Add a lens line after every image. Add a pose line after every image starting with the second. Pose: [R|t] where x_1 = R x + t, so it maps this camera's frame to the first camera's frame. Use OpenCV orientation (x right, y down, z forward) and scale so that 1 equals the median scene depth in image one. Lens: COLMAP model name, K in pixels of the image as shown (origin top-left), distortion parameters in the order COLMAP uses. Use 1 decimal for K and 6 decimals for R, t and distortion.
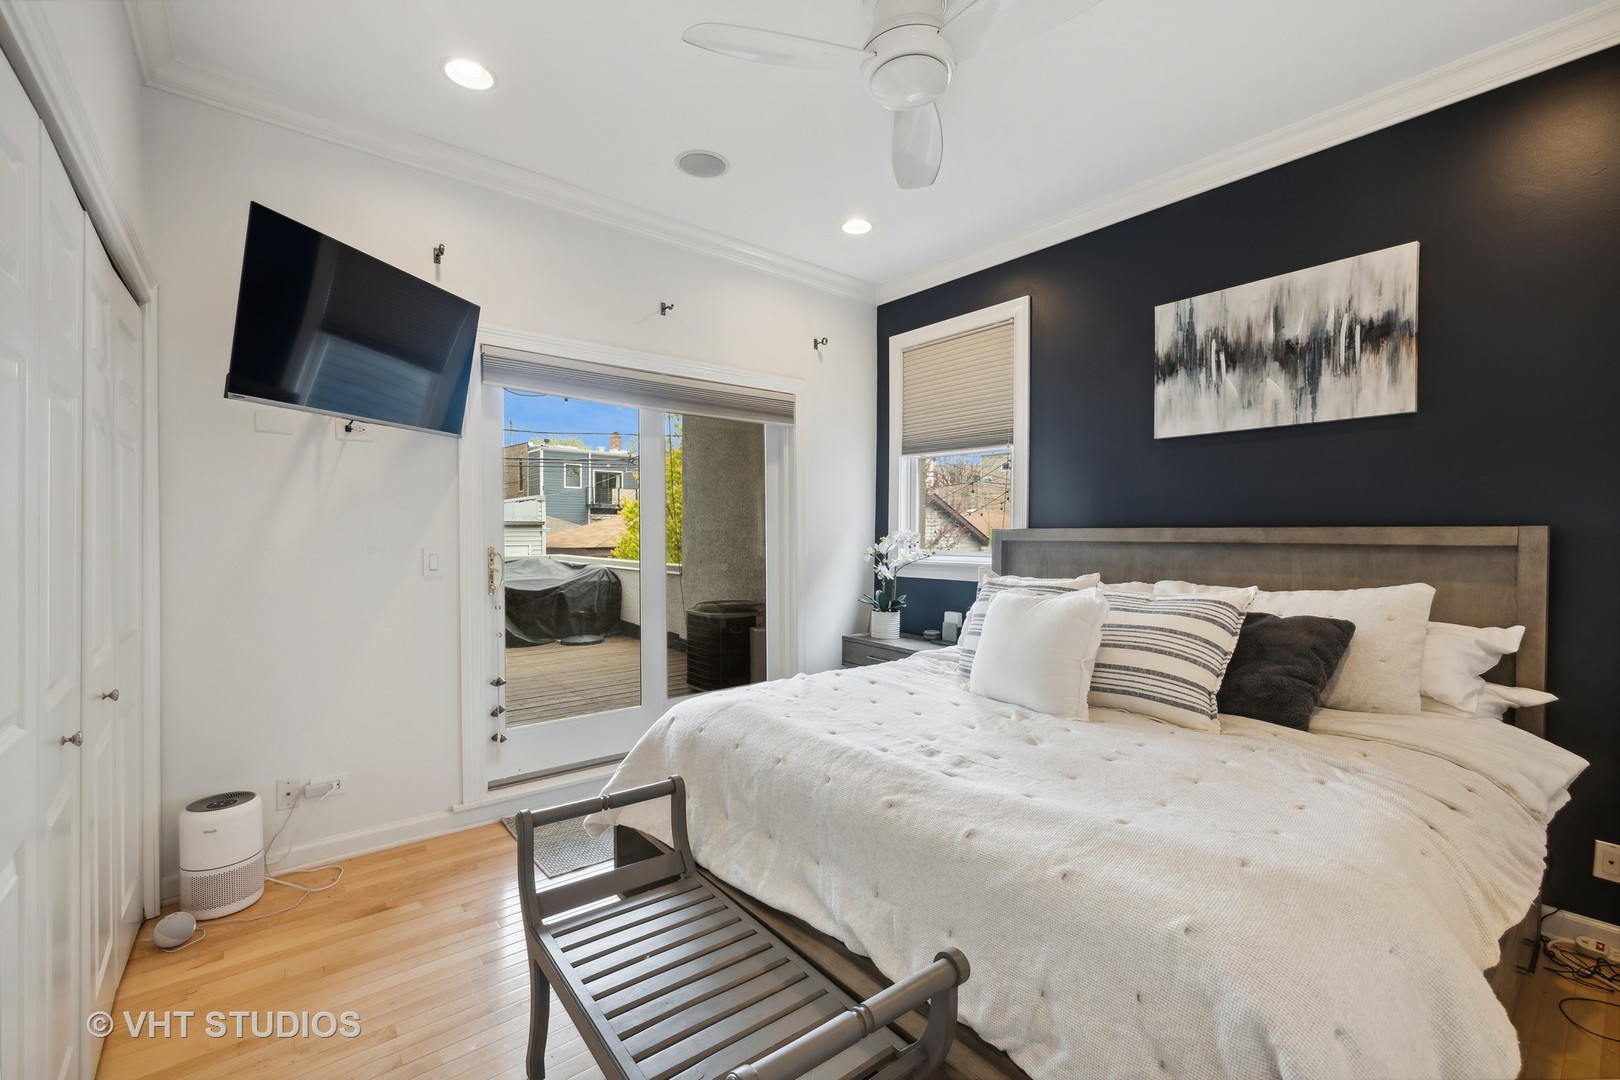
lens RADIAL K [[708.4, 0, 803.6], [0, 708.4, 537.0], [0, 0, 1]] dist [-0.004795, -0.000027]
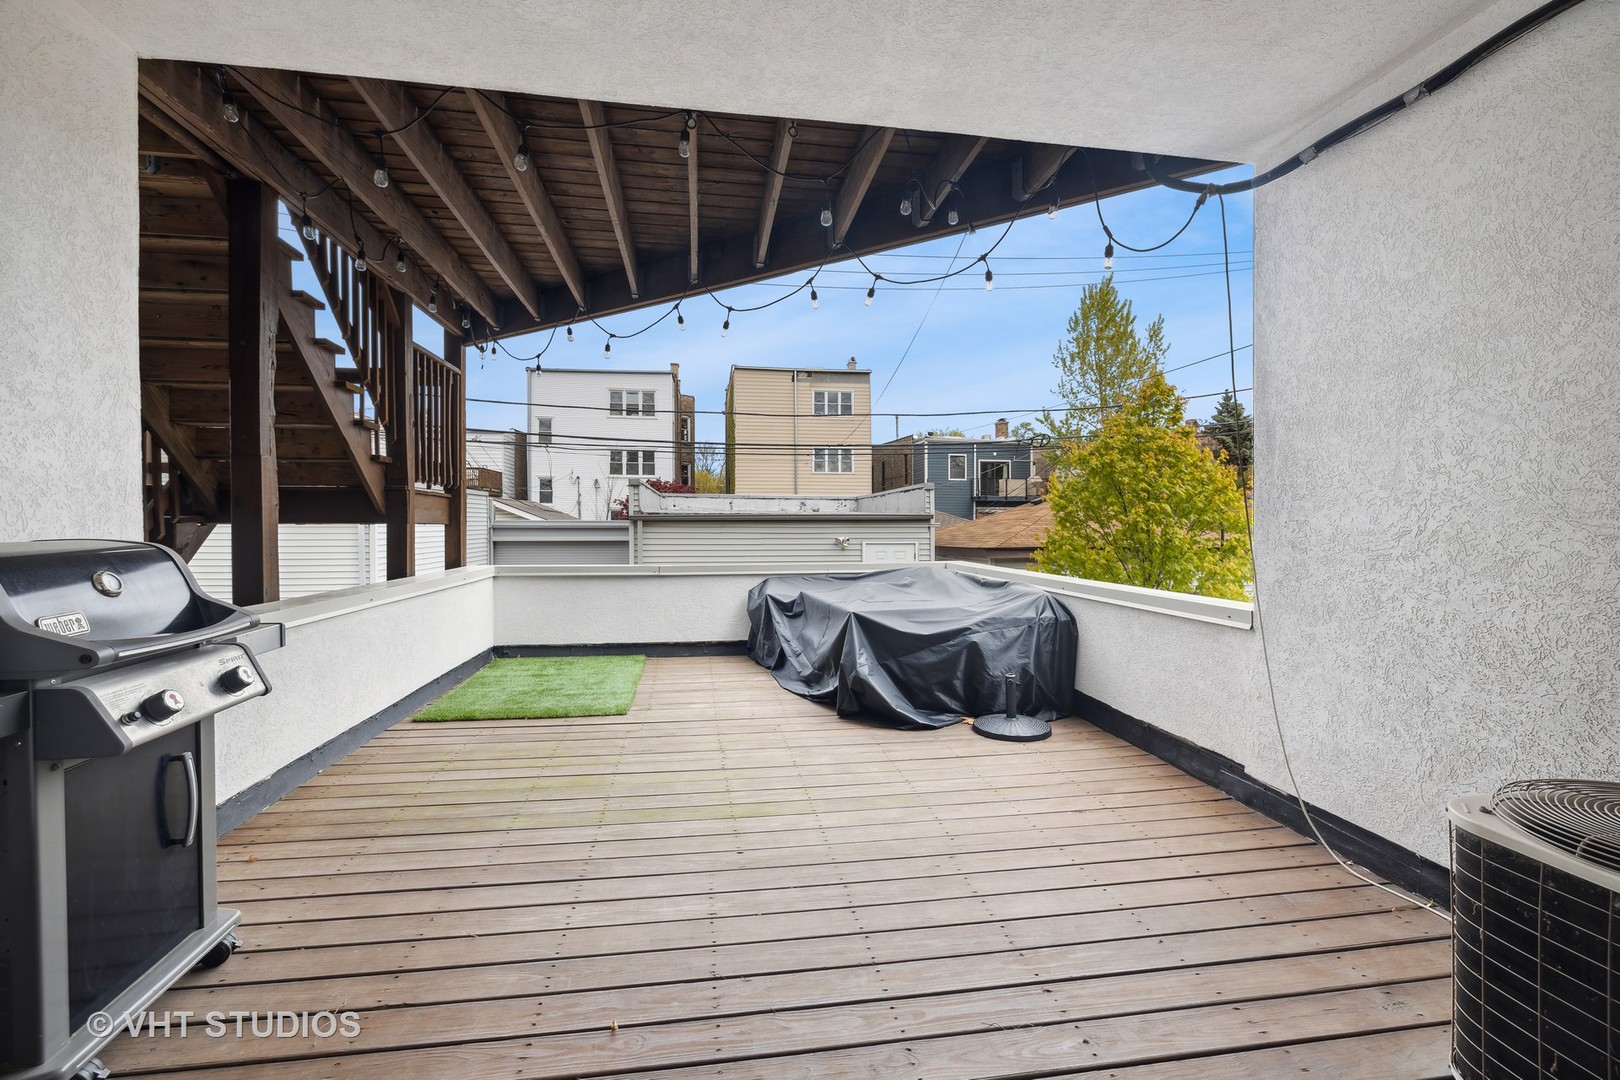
lens RADIAL K [[708.4, 0, 810.8], [0, 708.4, 534.4], [0, 0, 1]] dist [-0.004795, -0.000027]
pose [[0.871832, 0.003758, -0.489791, -0.125105], [-0.001530, 0.999987, 0.004949, -0.004642], [0.489803, -0.003565, 0.871826, 0.310276]]
